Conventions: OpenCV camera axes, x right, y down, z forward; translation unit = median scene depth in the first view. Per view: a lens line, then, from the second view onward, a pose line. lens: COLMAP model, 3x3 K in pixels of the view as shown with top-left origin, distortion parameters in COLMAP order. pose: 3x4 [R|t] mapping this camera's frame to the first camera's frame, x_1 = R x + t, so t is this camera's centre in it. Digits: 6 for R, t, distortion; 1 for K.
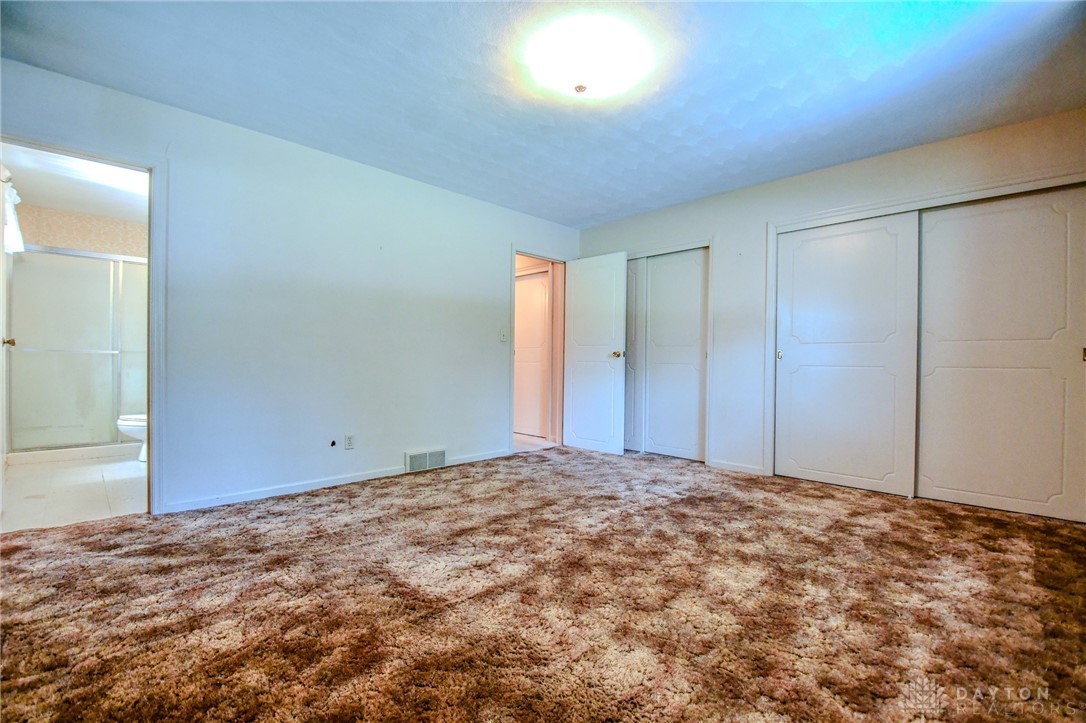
lens RADIAL K [[470.7, 0, 535.7], [0, 470.7, 362.2], [0, 0, 1]] dist [0.012574, -0.000189]
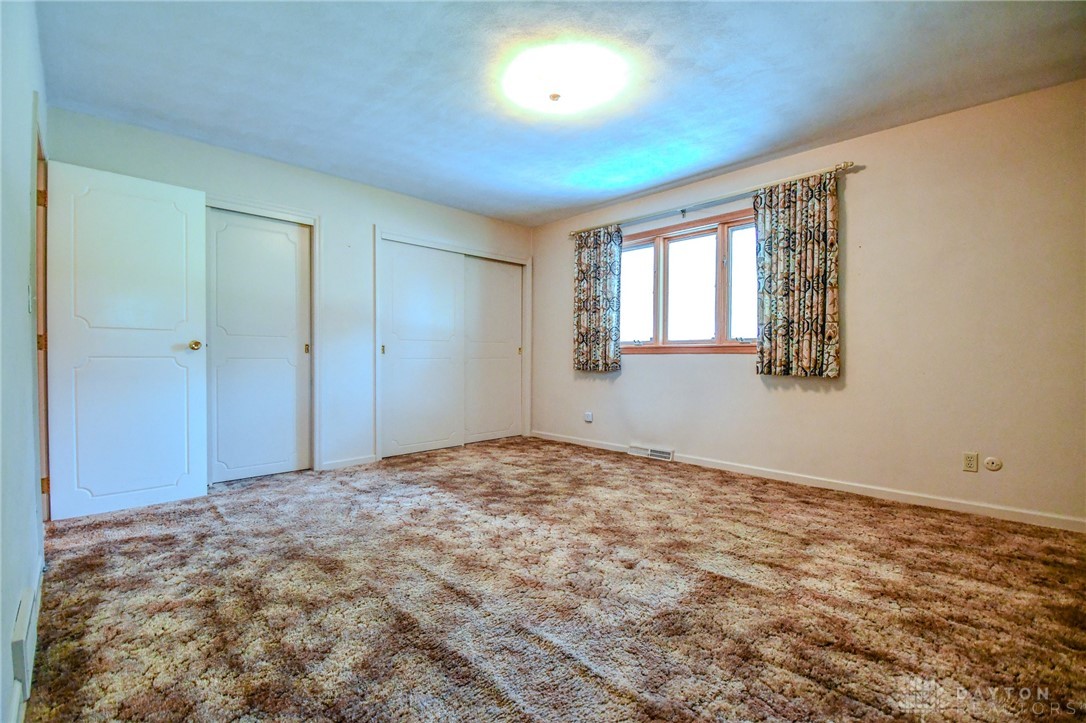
lens RADIAL K [[472.8, 0, 540.6], [0, 472.8, 359.2], [0, 0, 1]] dist [0.015172, -0.019815]
pose [[0.006066, -0.019433, 0.999793, -0.829508], [0.000445, 0.999811, 0.019430, -0.017349], [-0.999982, 0.000327, 0.006074, 0.881257]]
